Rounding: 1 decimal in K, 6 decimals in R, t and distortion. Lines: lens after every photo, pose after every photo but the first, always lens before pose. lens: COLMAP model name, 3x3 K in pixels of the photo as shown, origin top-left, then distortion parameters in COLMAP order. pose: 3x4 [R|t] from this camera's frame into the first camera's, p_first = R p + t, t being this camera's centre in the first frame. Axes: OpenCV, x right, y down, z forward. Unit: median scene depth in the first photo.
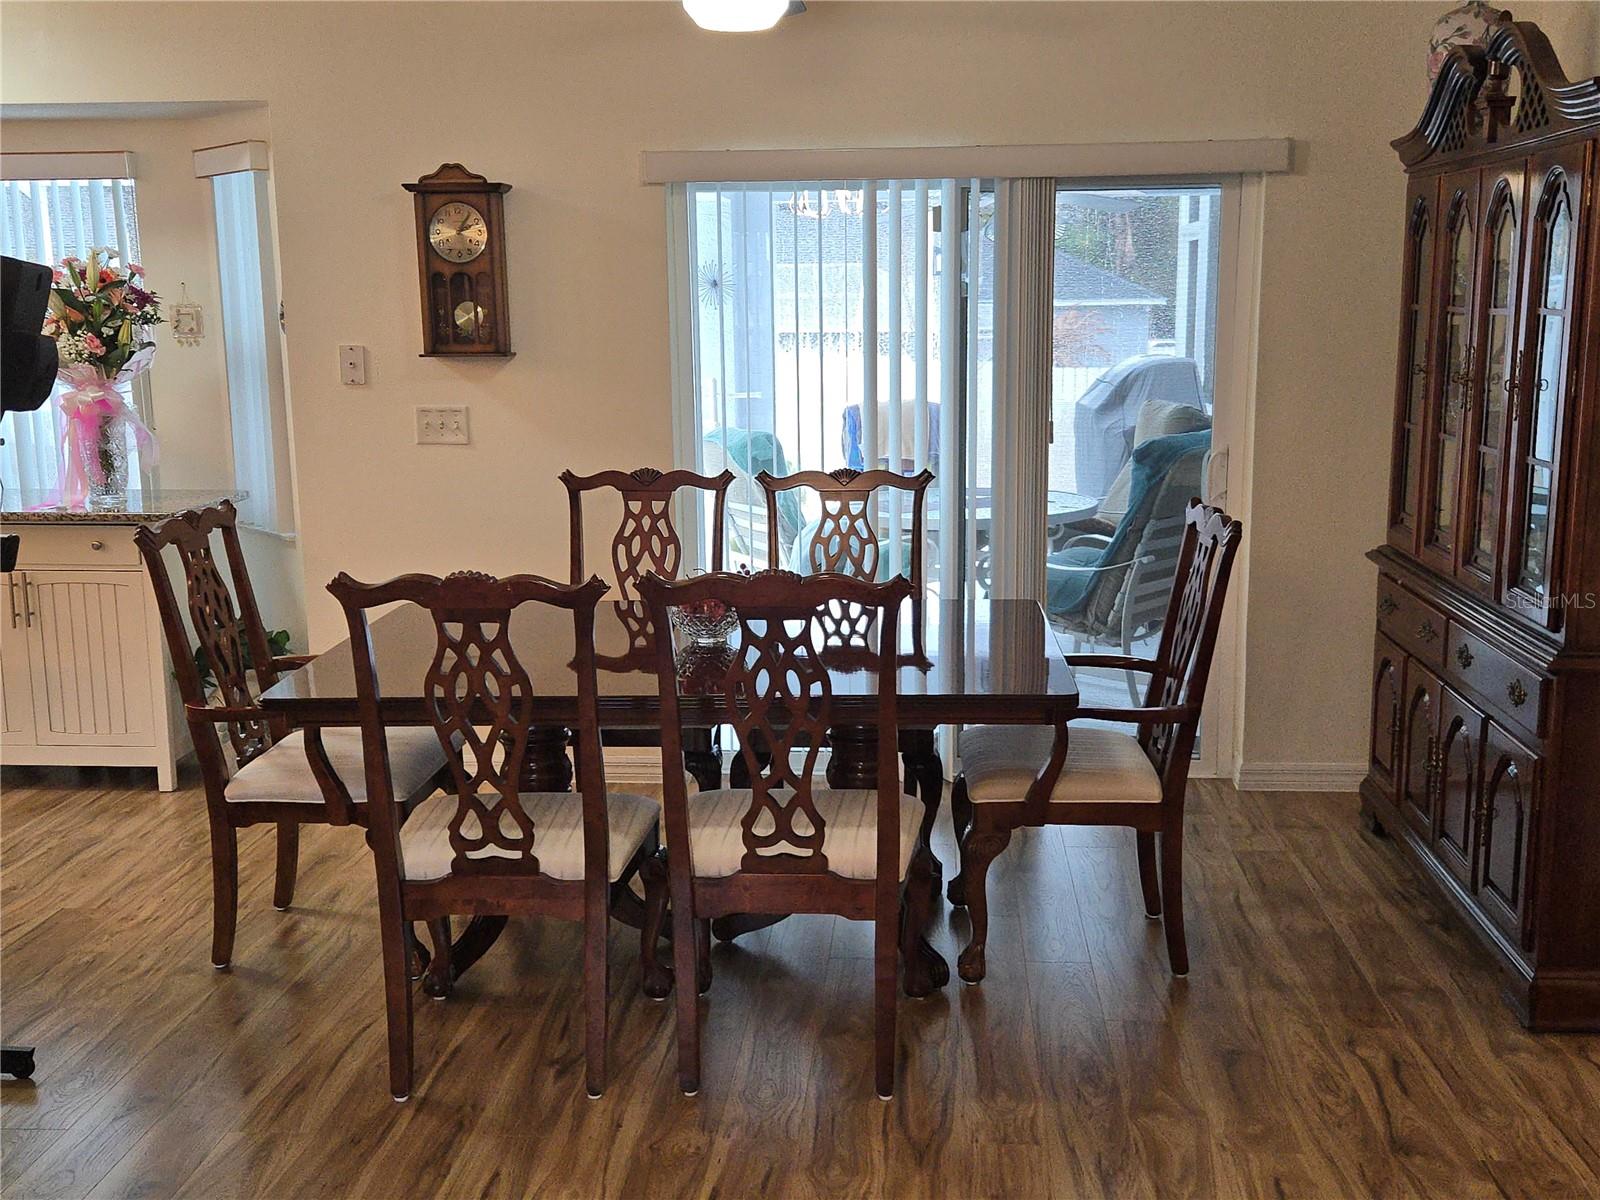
lens RADIAL K [[1583.9, 0, 800.0], [0, 1583.9, 600.0], [0, 0, 1]] dist [0.010245, 0.003506]
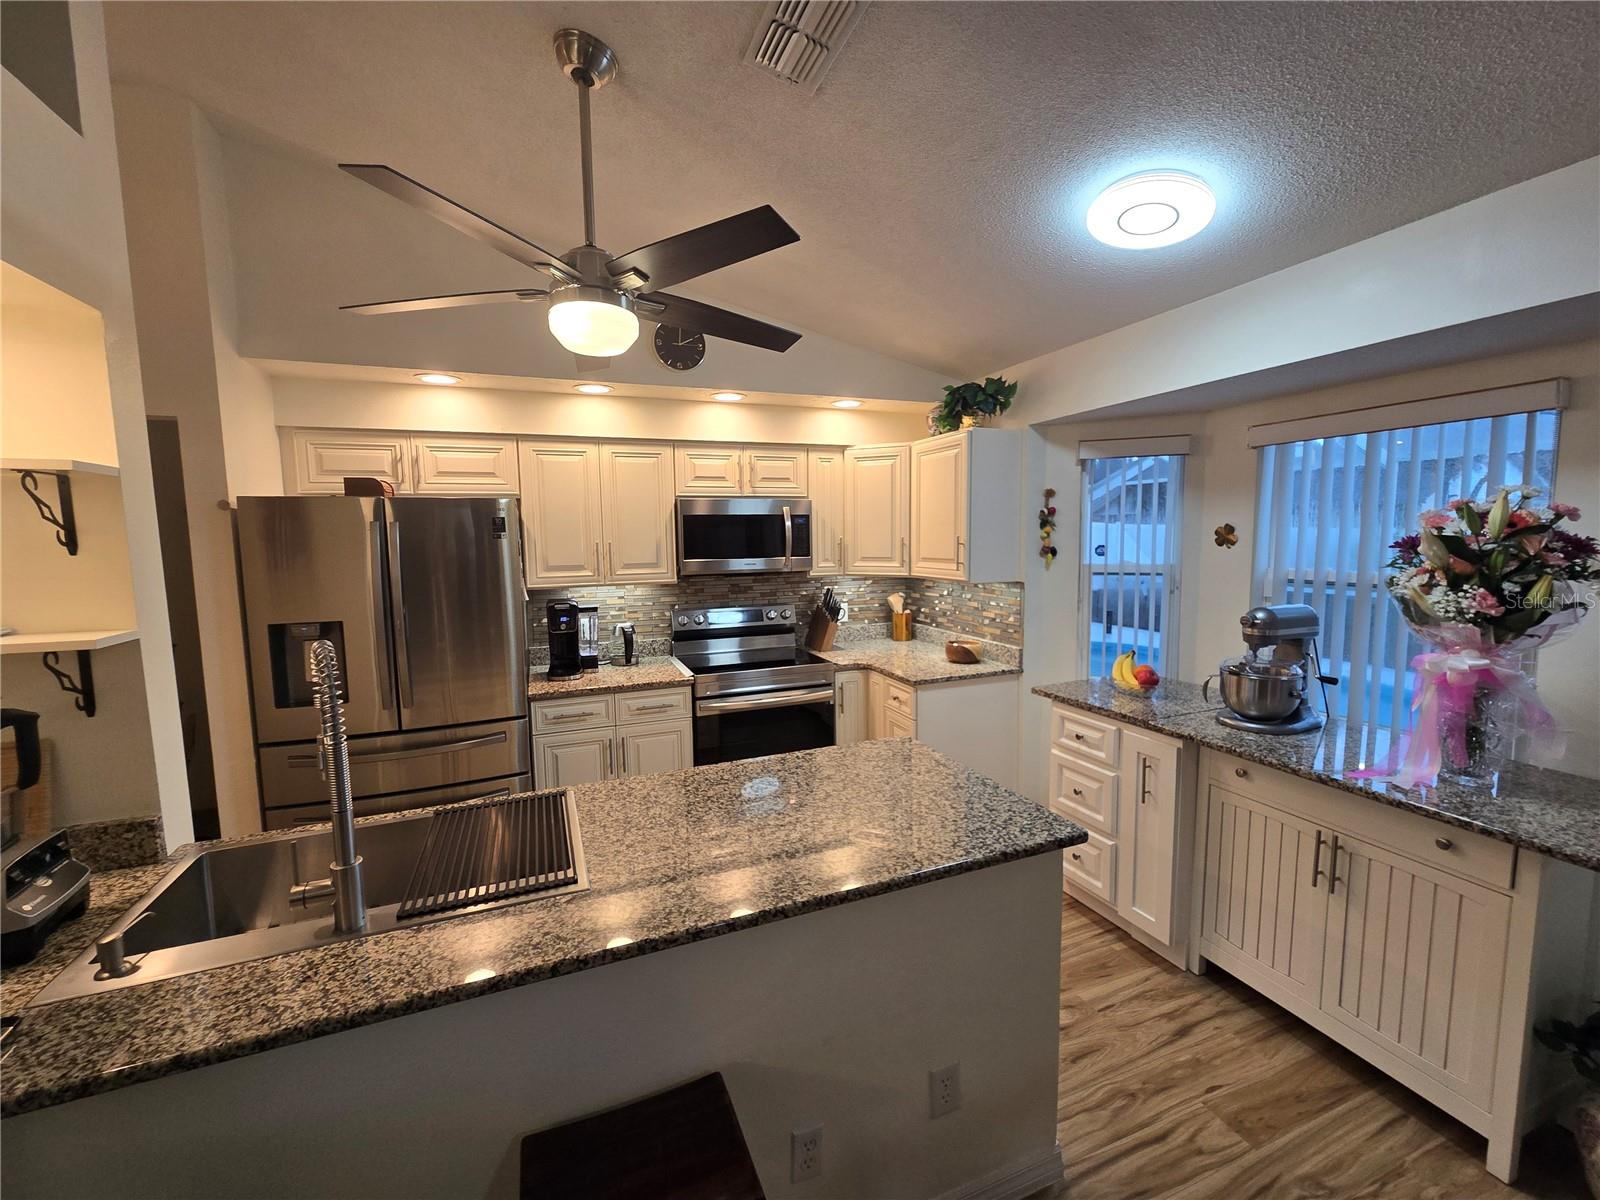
lens RADIAL K [[657.1, 0, 801.0], [0, 657.1, 595.8], [0, 0, 1]] dist [0.001313, 0.000170]
pose [[0.417644, 0.089320, -0.904210, -0.284998], [-0.161698, 0.986577, 0.022770, -0.114793], [0.894107, 0.136699, 0.426481, 0.538366]]
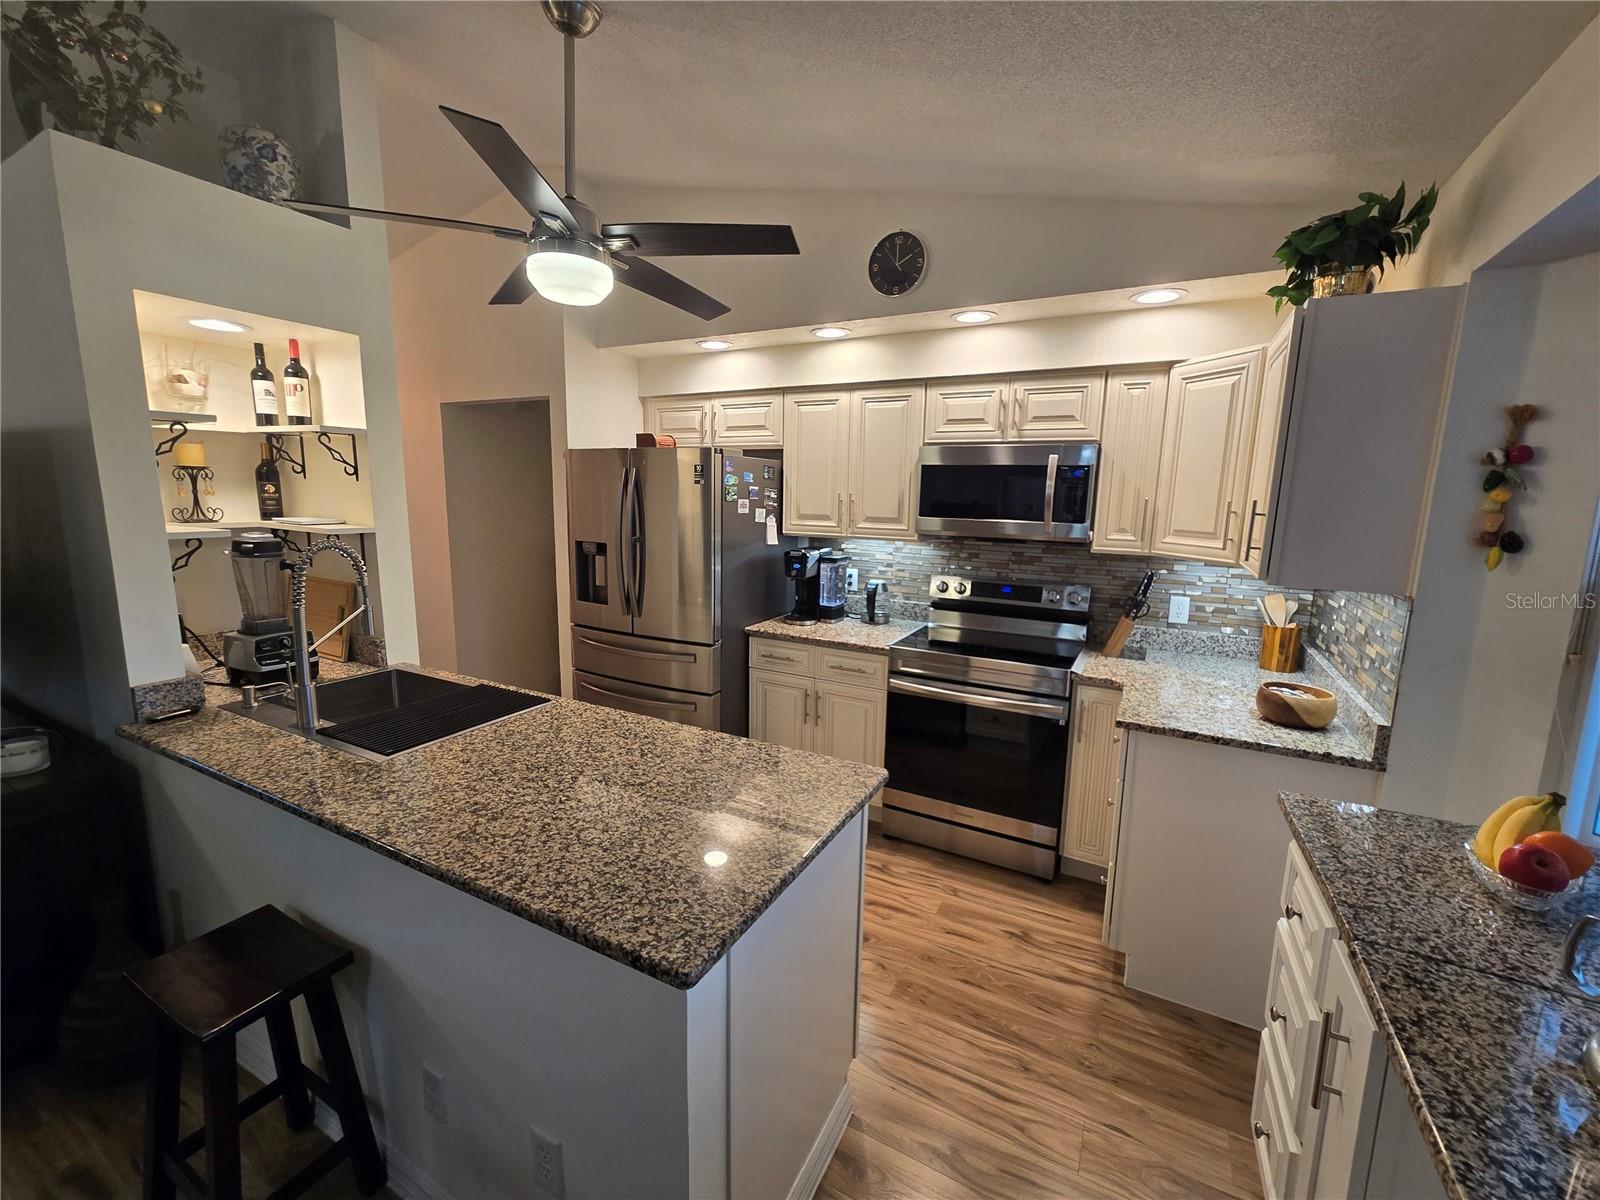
lens RADIAL K [[662.6, 0, 799.5], [0, 662.6, 594.3], [0, 0, 1]] dist [0.002114, 0.000252]
pose [[-0.431131, 0.139725, -0.891405, -0.359342], [-0.187833, 0.952395, 0.240131, -0.174889], [0.882522, 0.270963, -0.384362, 0.877928]]
